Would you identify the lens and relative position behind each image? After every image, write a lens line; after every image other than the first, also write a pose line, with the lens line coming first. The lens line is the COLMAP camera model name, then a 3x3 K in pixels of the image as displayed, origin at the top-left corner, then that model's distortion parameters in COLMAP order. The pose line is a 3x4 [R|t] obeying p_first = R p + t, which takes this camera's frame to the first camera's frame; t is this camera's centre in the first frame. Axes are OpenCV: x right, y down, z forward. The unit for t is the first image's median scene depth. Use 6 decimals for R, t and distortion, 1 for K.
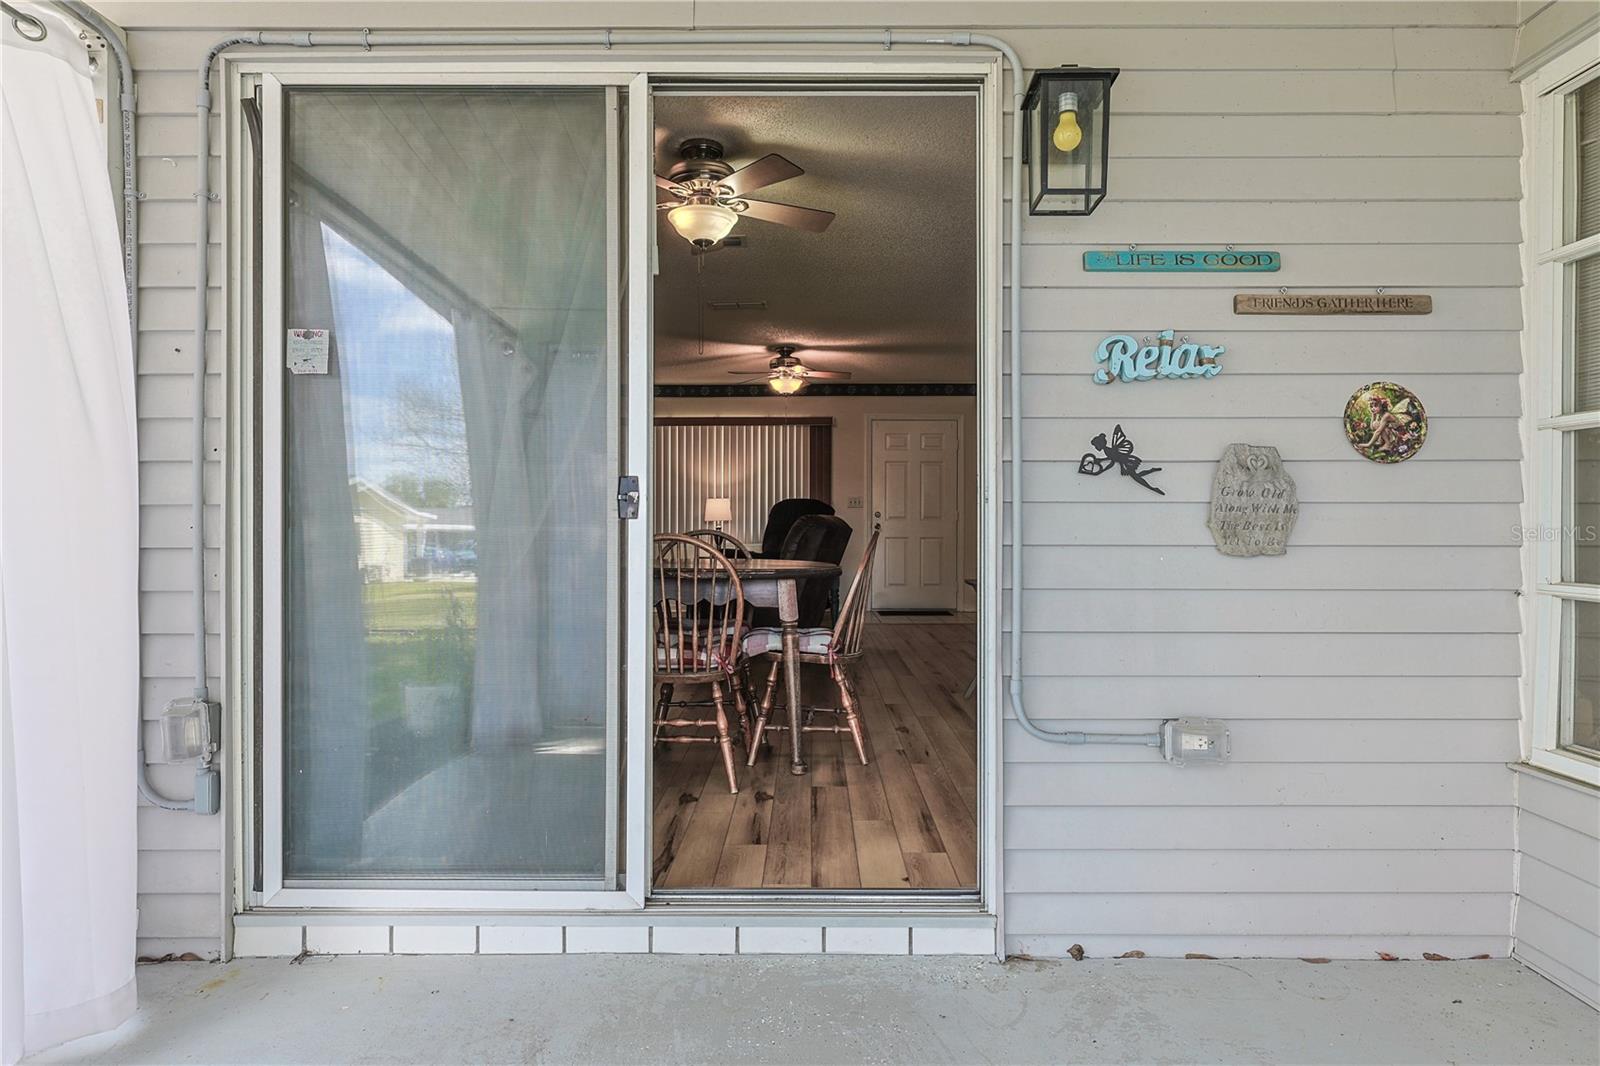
lens RADIAL K [[940.5, 0, 803.0], [0, 940.5, 534.7], [0, 0, 1]] dist [0.005599, 0.000131]
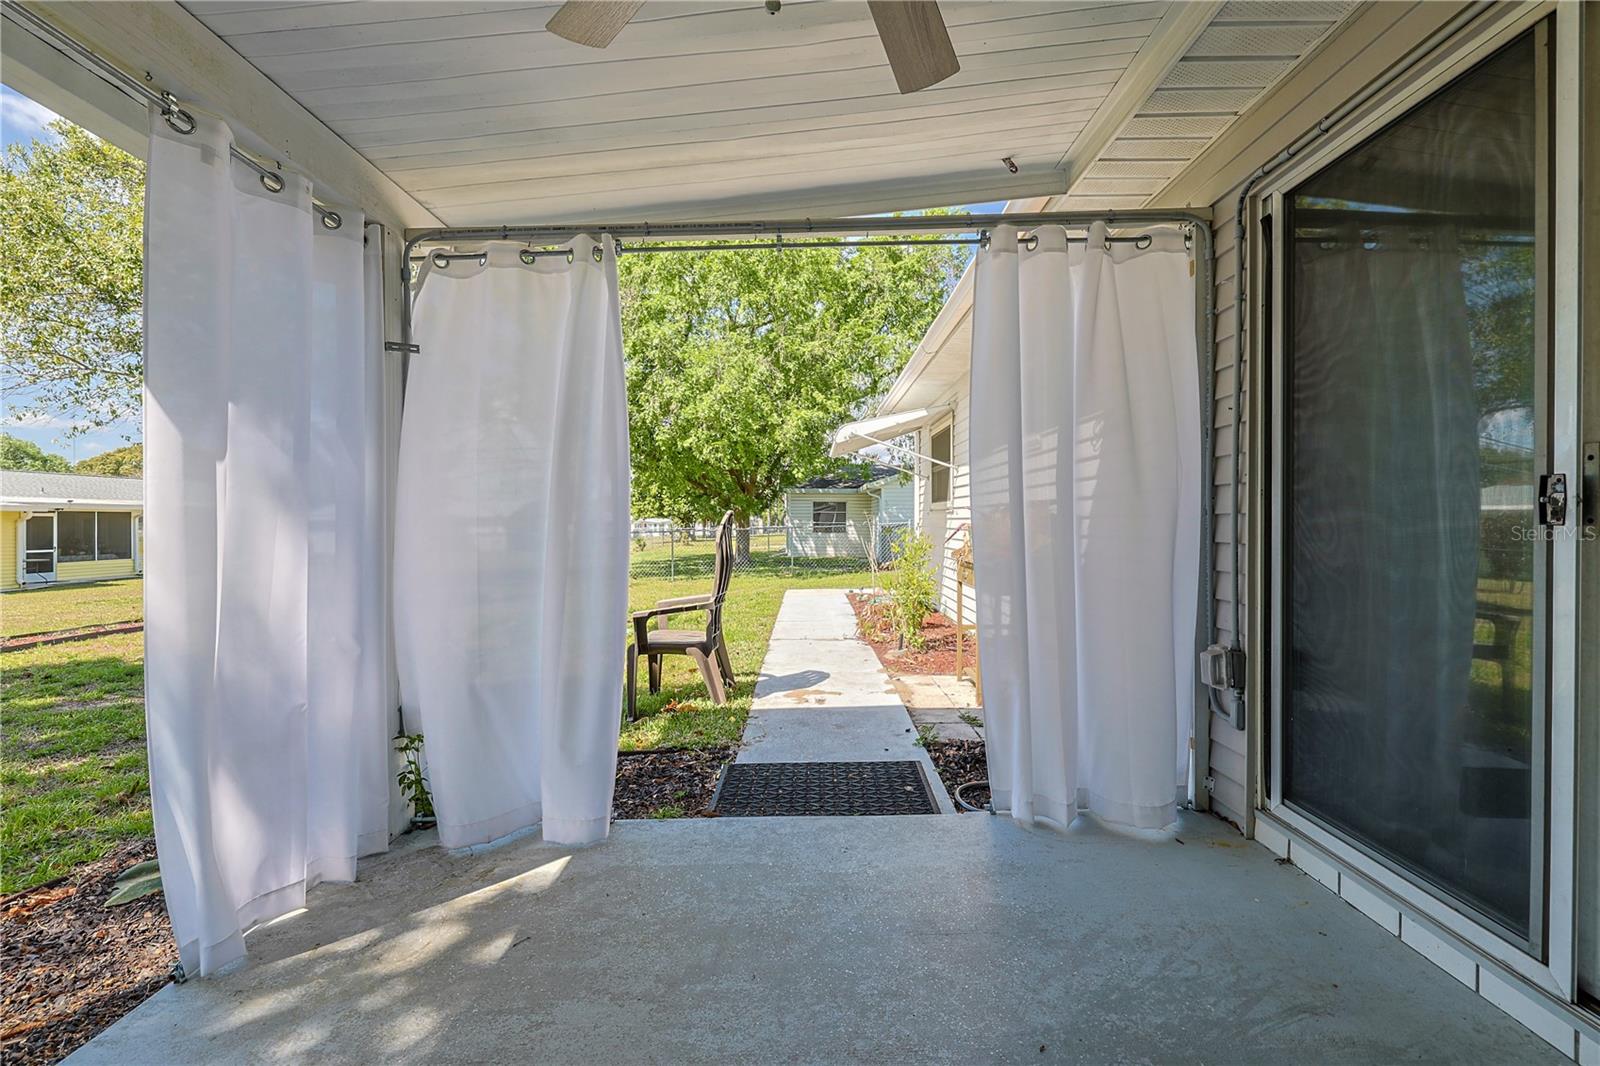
lens RADIAL K [[724.3, 0, 801.2], [0, 724.3, 518.4], [0, 0, 1]] dist [-0.004549, 0.000564]
pose [[-0.015238, -0.001860, -0.999882, 0.471308], [-0.004589, 0.999988, -0.001791, -0.018918], [0.999873, 0.004562, -0.015246, 0.345681]]
